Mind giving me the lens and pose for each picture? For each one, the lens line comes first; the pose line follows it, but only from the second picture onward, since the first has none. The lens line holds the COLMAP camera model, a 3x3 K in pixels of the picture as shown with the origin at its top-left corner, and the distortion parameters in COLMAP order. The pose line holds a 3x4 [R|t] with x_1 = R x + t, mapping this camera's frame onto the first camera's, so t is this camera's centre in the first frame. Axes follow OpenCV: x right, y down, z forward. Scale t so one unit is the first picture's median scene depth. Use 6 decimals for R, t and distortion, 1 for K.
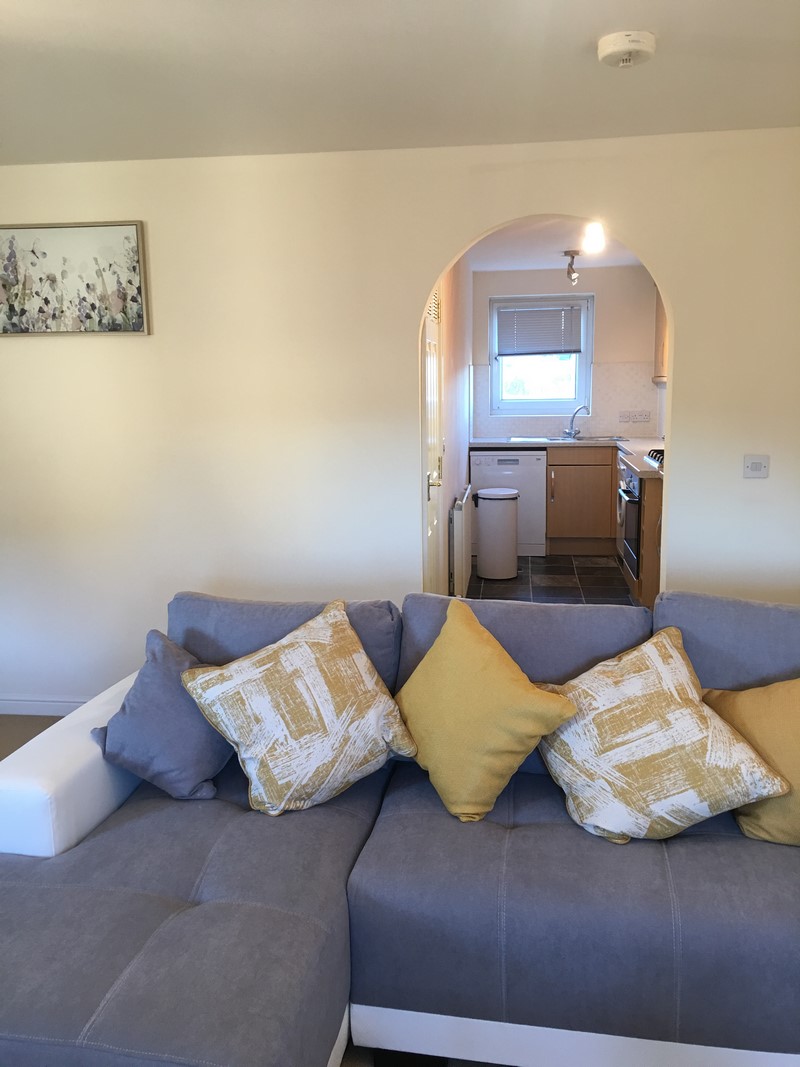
lens RADIAL K [[918.6, 0, 392.3], [0, 918.6, 525.3], [0, 0, 1]] dist [0.072202, -0.101056]
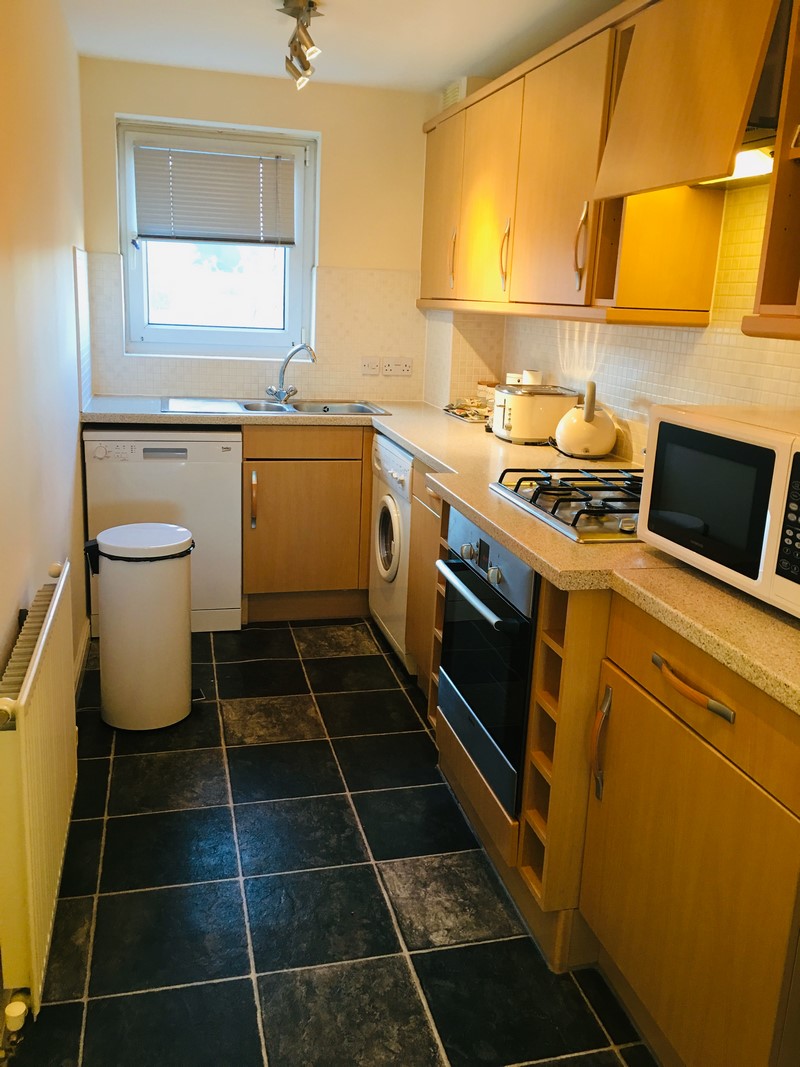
lens RADIAL K [[918.6, 0, 392.3], [0, 918.6, 525.3], [0, 0, 1]] dist [0.072202, -0.101056]
pose [[0.931532, -0.032627, 0.362193, 0.057232], [0.000233, 0.996020, 0.089124, -0.073700], [-0.363659, -0.082938, 0.927833, 0.481307]]
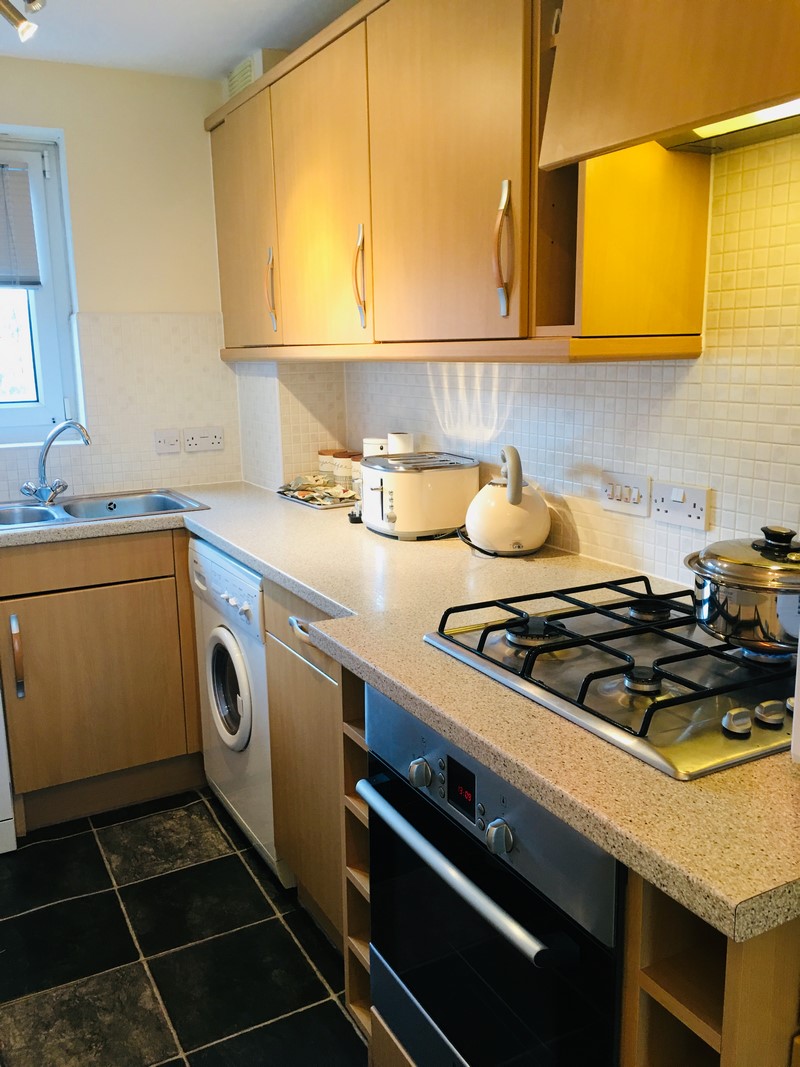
lens RADIAL K [[918.6, 0, 392.3], [0, 918.6, 525.3], [0, 0, 1]] dist [0.072202, -0.101056]
pose [[0.816253, -0.111651, 0.566802, 0.094906], [0.100918, 0.993618, 0.050394, -0.094422], [-0.568811, 0.016066, 0.822311, 0.620080]]
